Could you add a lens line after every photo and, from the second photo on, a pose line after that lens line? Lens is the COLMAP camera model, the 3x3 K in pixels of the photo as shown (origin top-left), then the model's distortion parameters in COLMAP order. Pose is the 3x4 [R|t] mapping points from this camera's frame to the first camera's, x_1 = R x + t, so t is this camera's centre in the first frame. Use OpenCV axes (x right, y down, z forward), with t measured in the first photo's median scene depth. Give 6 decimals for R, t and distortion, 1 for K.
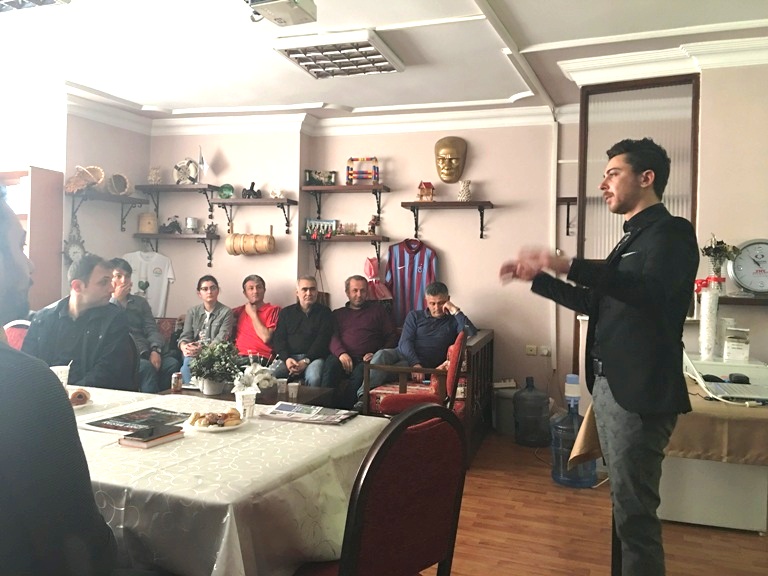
lens RADIAL K [[663.6, 0, 409.8], [0, 663.6, 312.3], [0, 0, 1]] dist [0.078192, -0.122451]
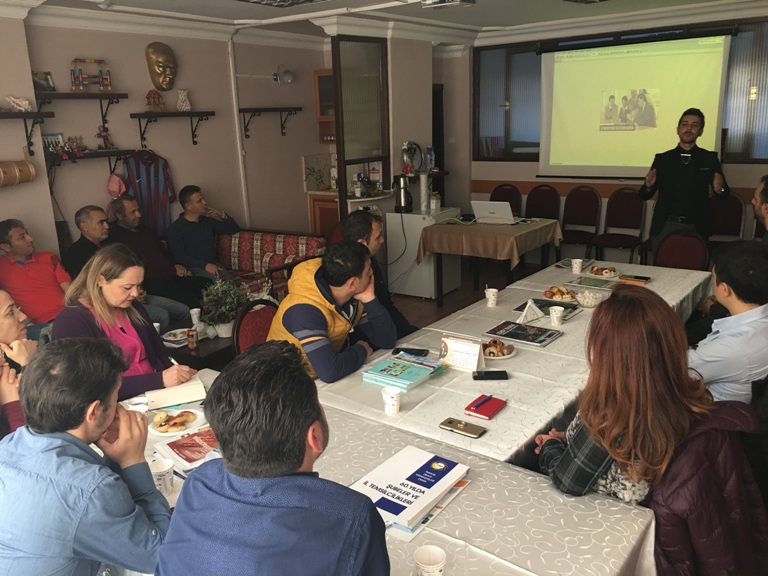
lens RADIAL K [[663.6, 0, 384.0], [0, 663.6, 283.8], [0, 0, 1]] dist [0.078192, -0.122451]
pose [[0.302920, -0.264109, 0.915689, -0.824782], [0.089581, 0.964469, 0.248544, -0.132951], [-0.948797, 0.006739, 0.315816, 0.363595]]
